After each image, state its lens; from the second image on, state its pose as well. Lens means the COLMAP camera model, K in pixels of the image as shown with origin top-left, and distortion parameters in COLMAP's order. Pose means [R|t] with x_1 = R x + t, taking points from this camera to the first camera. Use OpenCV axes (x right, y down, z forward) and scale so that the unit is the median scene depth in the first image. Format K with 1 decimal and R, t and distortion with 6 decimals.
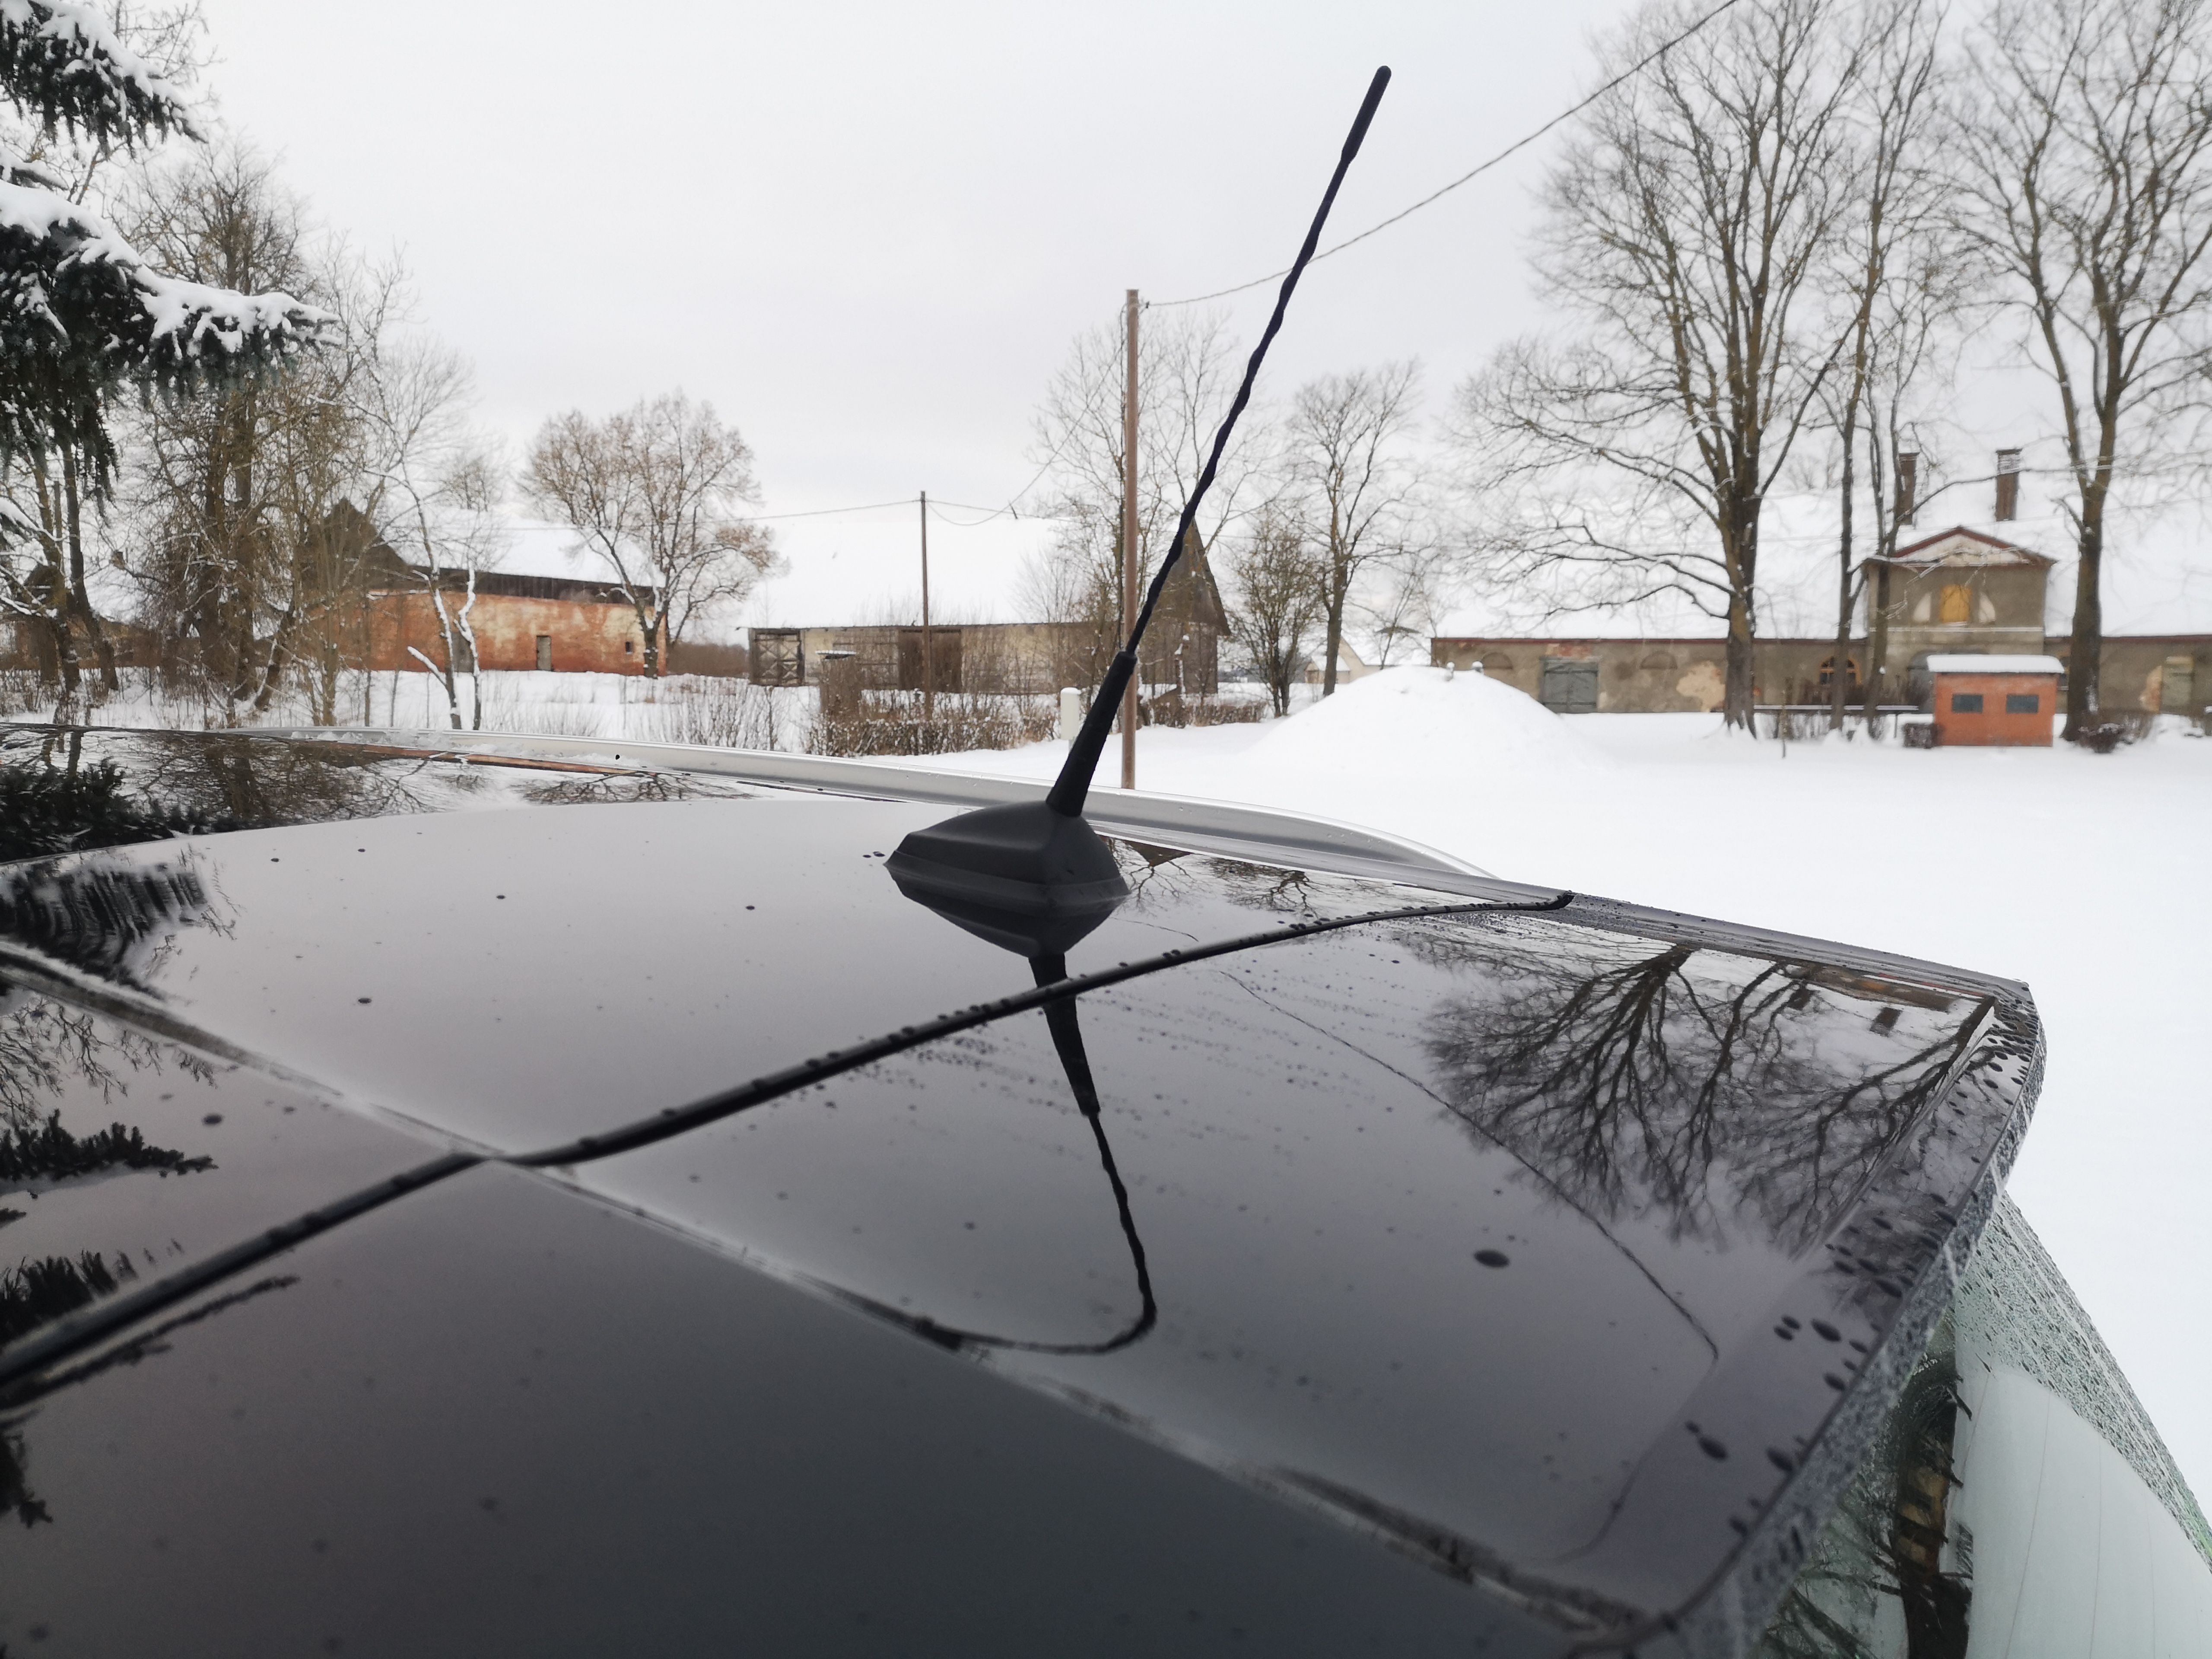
lens RADIAL K [[1621.7, 0, 1106.0], [0, 1621.7, 829.5], [0, 0, 1]] dist [0.011634, -0.023038]
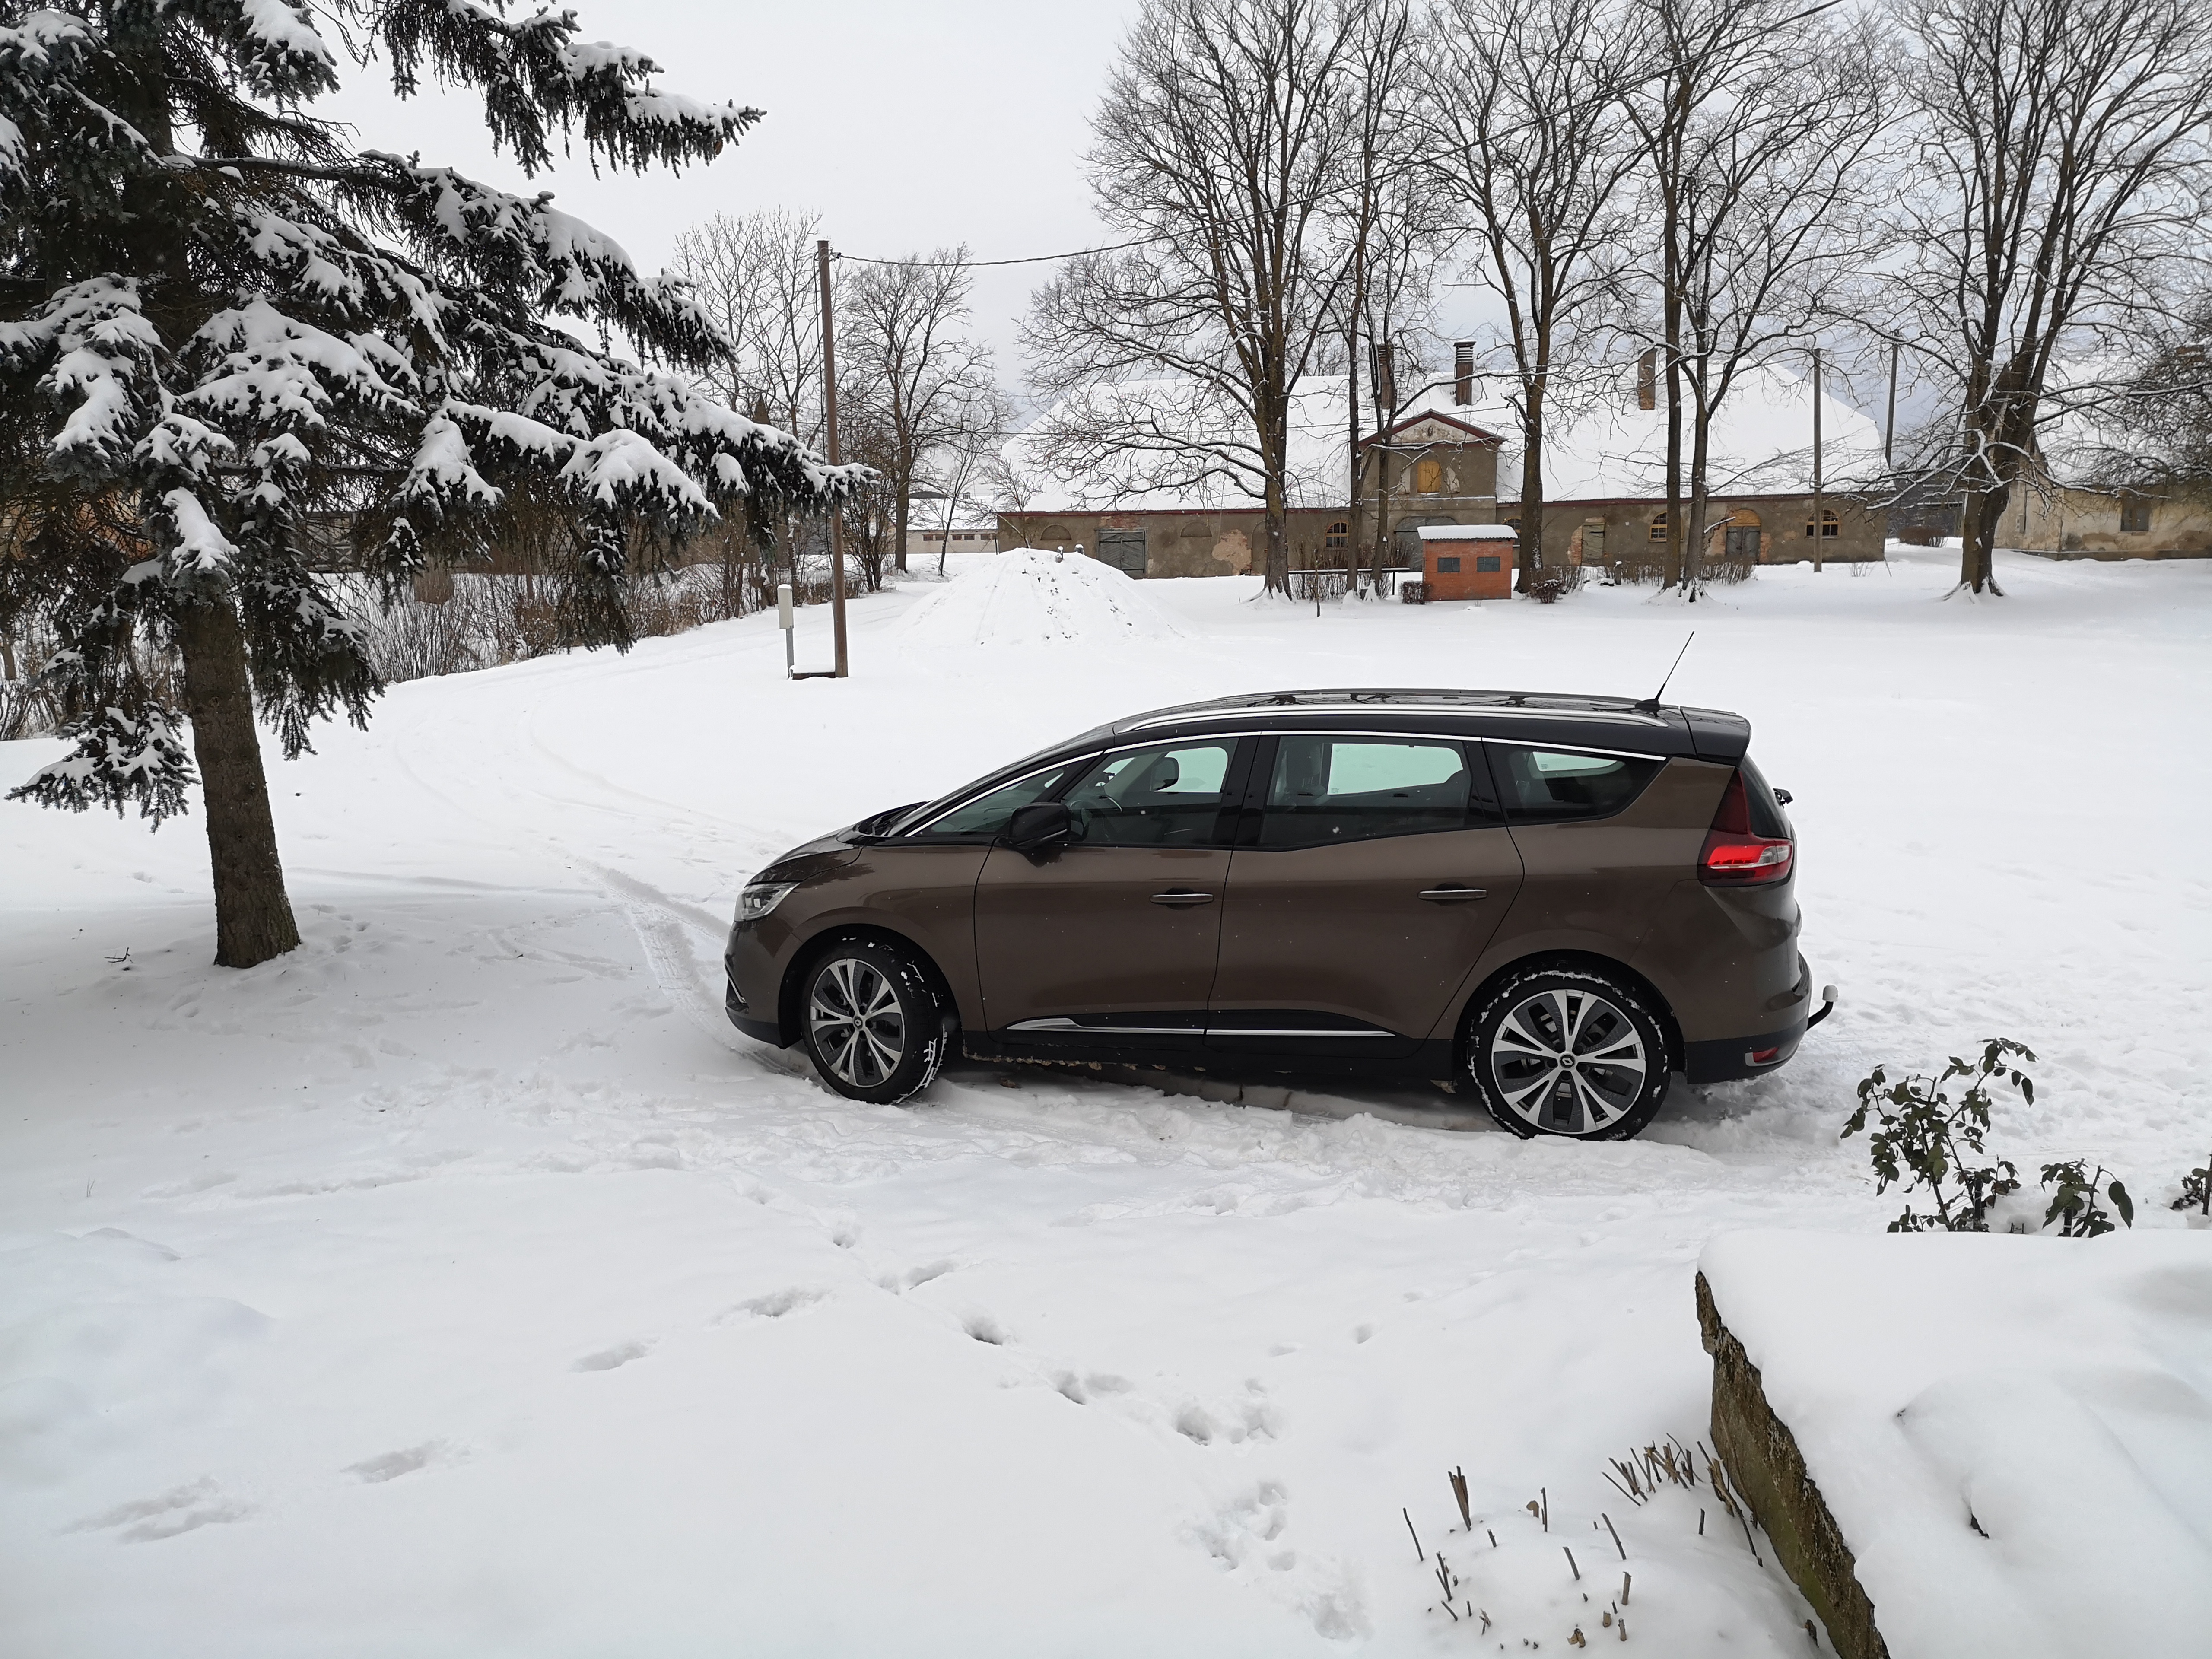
lens RADIAL K [[1621.7, 0, 1106.0], [0, 1621.7, 829.5], [0, 0, 1]] dist [0.011634, -0.023038]
pose [[0.955741, -0.074939, 0.284504, -0.083996], [0.050778, 0.994521, 0.091377, -0.003276], [-0.289793, -0.072886, 0.954310, -0.116104]]
